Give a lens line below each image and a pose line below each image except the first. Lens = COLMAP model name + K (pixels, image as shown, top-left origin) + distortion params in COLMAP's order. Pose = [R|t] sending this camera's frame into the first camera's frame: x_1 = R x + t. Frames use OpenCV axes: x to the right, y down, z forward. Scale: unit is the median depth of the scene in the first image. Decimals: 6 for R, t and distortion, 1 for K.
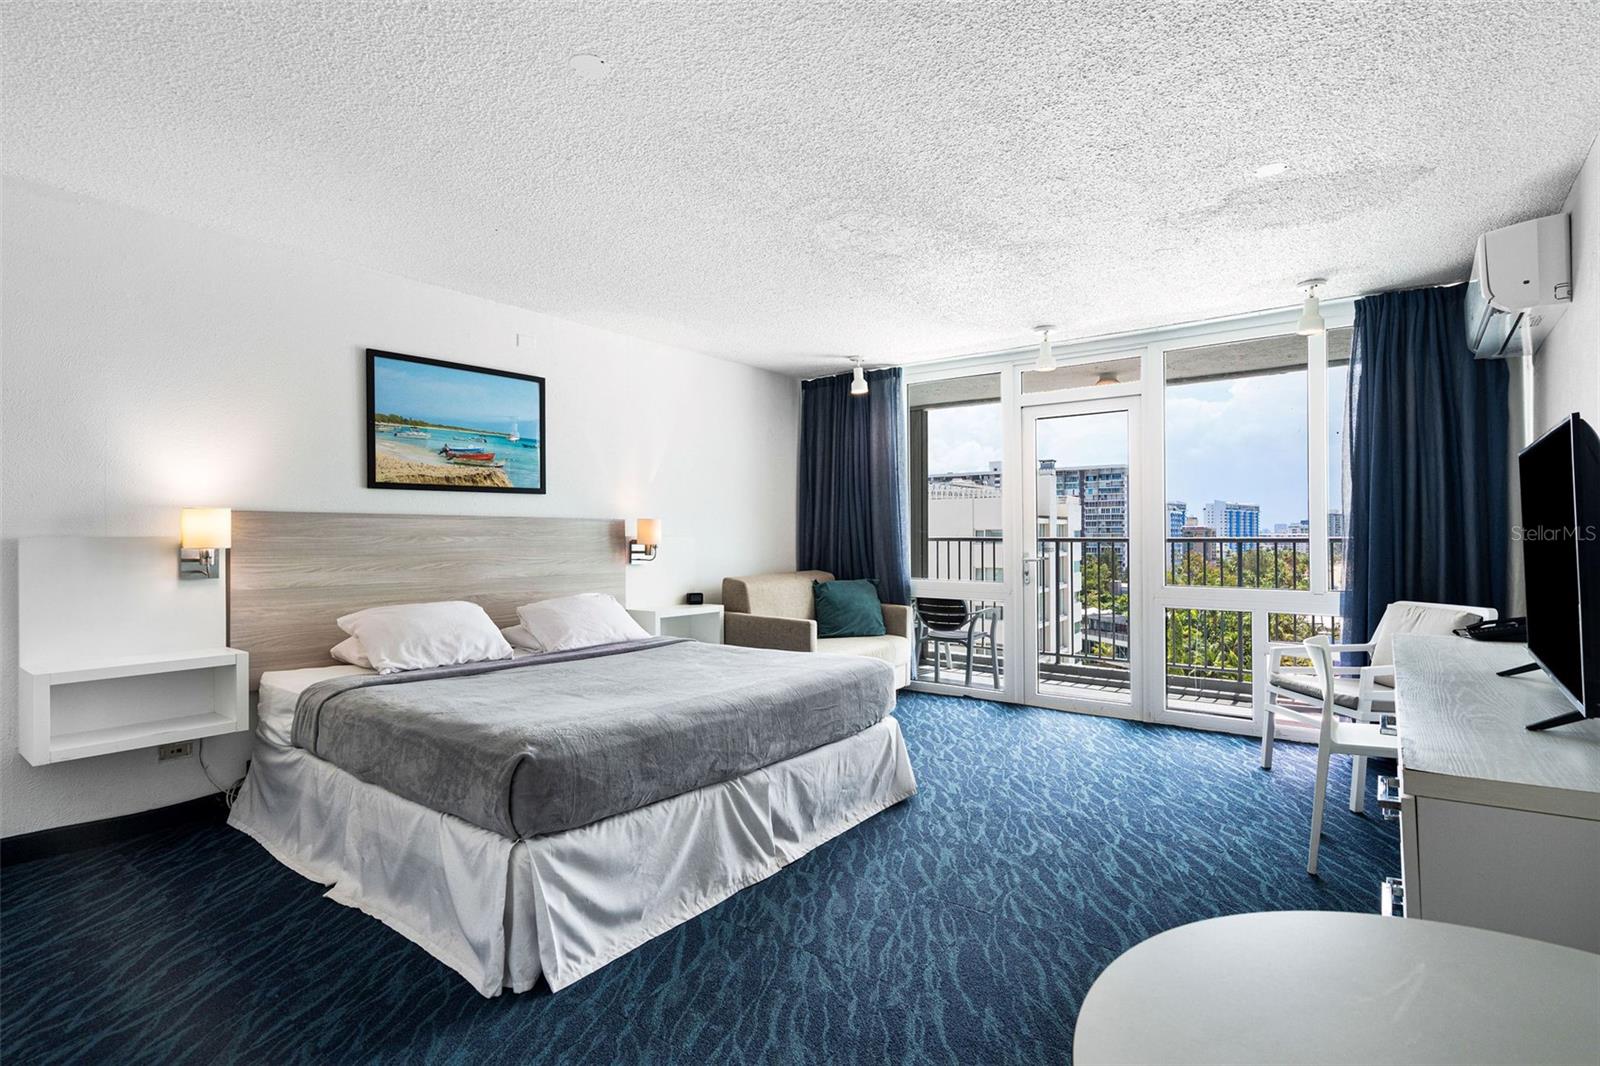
lens RADIAL K [[795.0, 0, 789.7], [0, 795.0, 525.9], [0, 0, 1]] dist [0.005059, 0.000442]
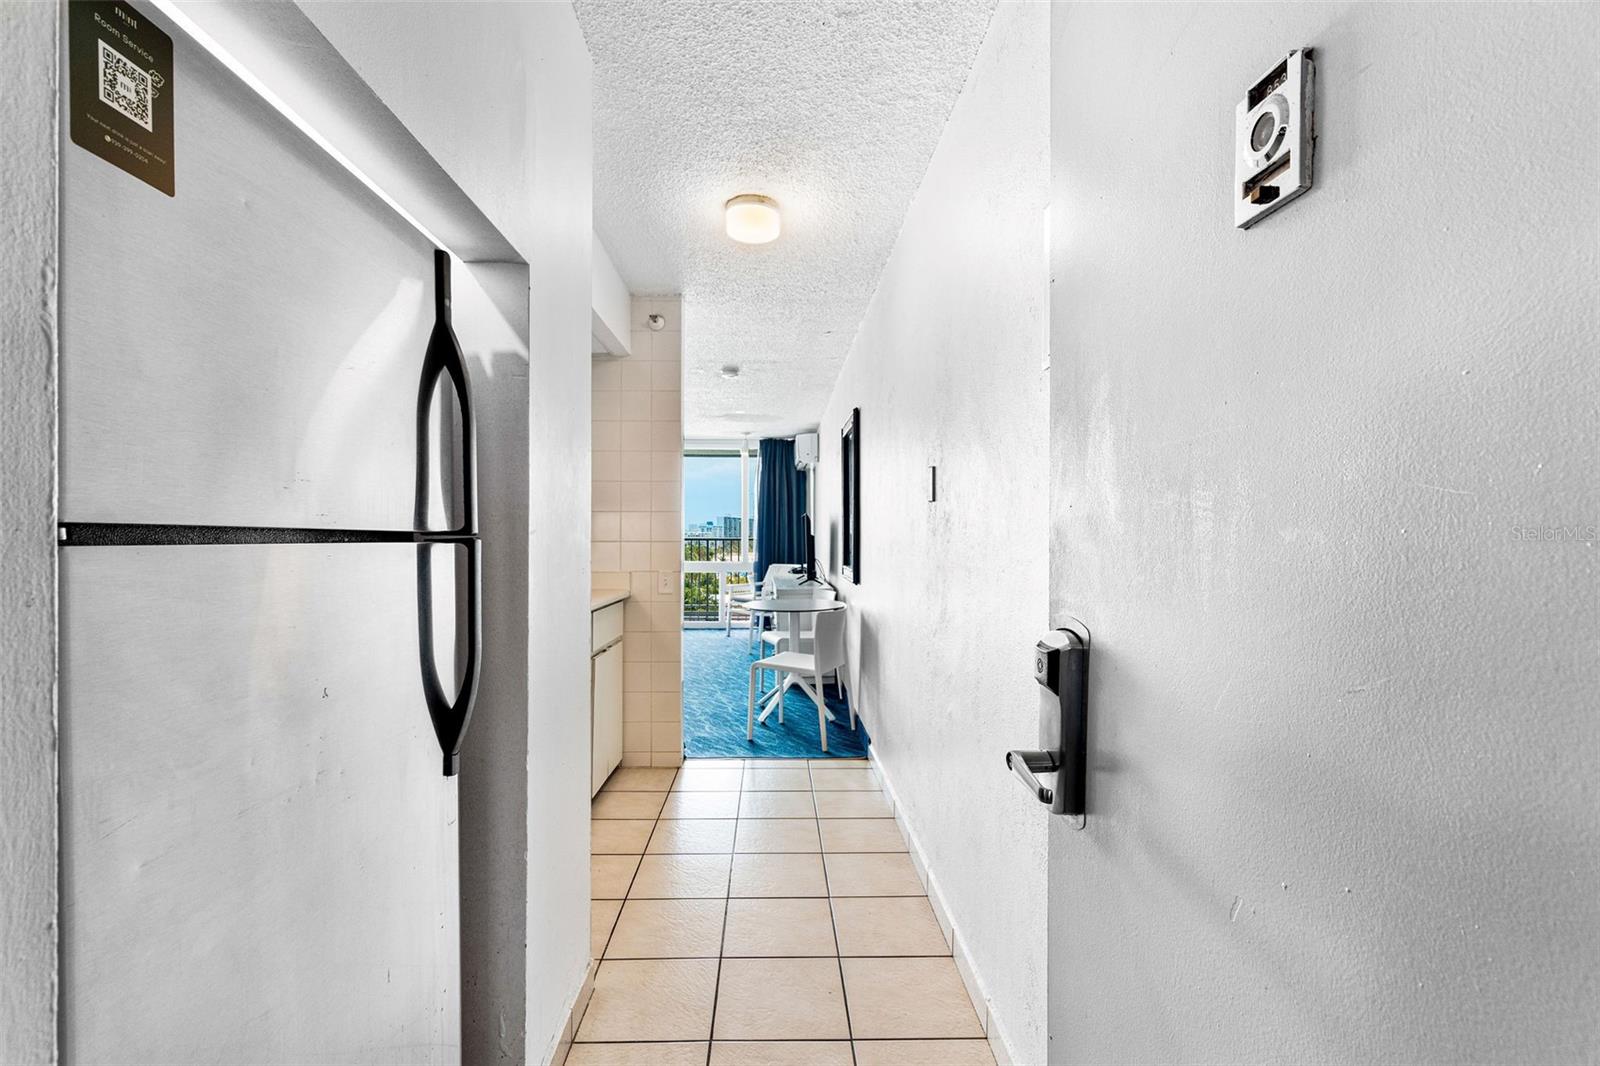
lens RADIAL K [[726.4, 0, 797.9], [0, 726.4, 535.7], [0, 0, 1]] dist [-0.003606, 0.001030]
pose [[0.768471, -0.000738, 0.639885, -0.633293], [-0.009364, 0.999879, 0.012398, -0.025358], [-0.639817, -0.015520, 0.768371, -0.798177]]
